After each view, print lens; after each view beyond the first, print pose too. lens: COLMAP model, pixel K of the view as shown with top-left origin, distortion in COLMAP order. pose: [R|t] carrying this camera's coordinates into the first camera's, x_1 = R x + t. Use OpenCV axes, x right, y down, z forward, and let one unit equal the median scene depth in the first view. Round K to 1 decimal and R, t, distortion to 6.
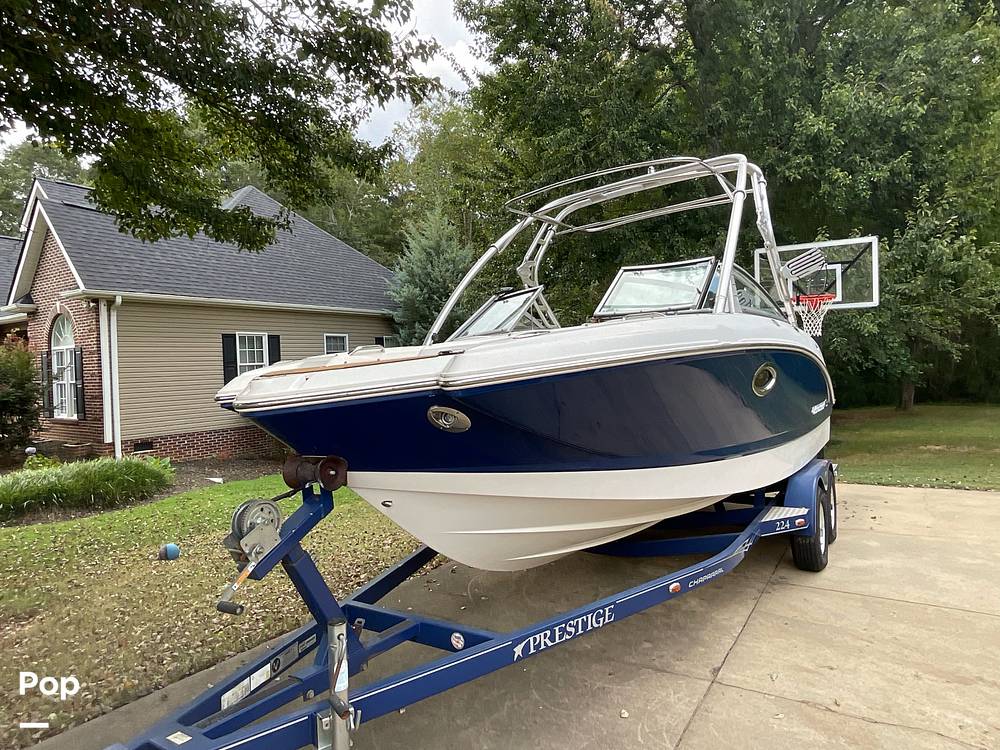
lens RADIAL K [[587.9, 0, 498.1], [0, 587.9, 374.0], [0, 0, 1]] dist [-0.003575, -0.000044]
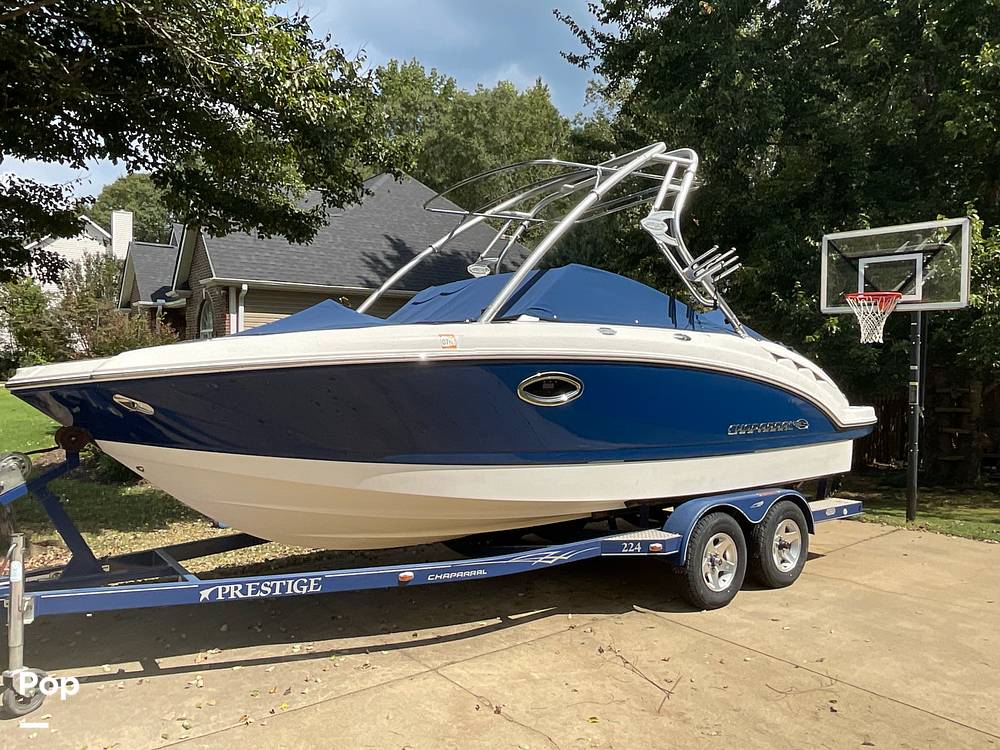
lens RADIAL K [[692.0, 0, 500.5], [0, 692.0, 376.7], [0, 0, 1]] dist [-0.017671, 0.000920]
pose [[0.948422, 0.047537, -0.313427, 0.547685], [-0.045563, 0.998869, 0.013624, -0.013949], [0.313720, 0.001360, 0.949514, -0.085788]]
